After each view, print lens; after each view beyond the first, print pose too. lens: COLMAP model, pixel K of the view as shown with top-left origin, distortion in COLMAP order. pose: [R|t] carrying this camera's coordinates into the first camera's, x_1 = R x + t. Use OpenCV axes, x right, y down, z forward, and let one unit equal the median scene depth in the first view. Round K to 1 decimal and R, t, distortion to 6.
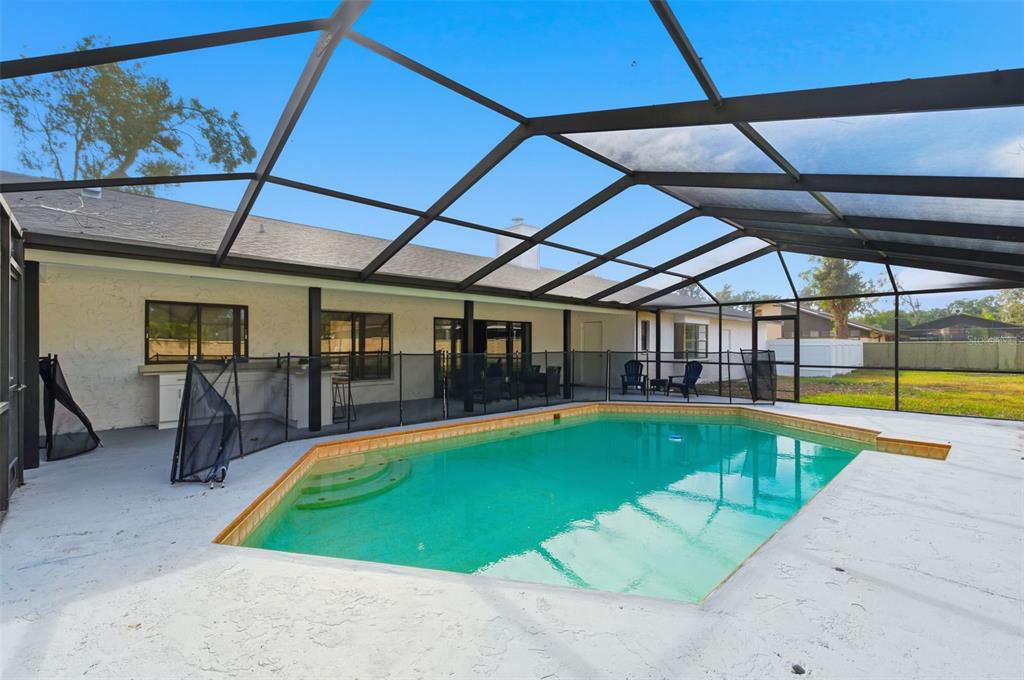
lens RADIAL K [[443.8, 0, 504.4], [0, 443.8, 347.2], [0, 0, 1]] dist [-0.000796, -0.000237]
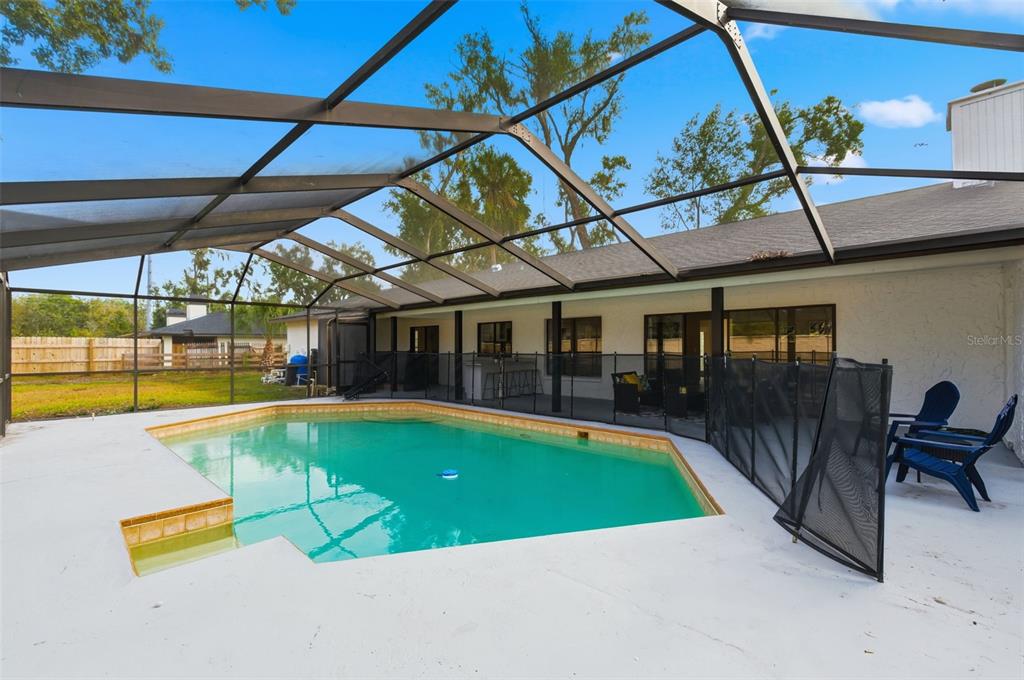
lens RADIAL K [[443.8, 0, 504.4], [0, 443.8, 347.2], [0, 0, 1]] dist [-0.000796, -0.000237]
pose [[0.049142, -0.006350, -0.998772, 0.803834], [-0.000927, 0.999979, -0.006403, 0.005809], [0.998791, 0.001240, 0.049135, 0.739920]]
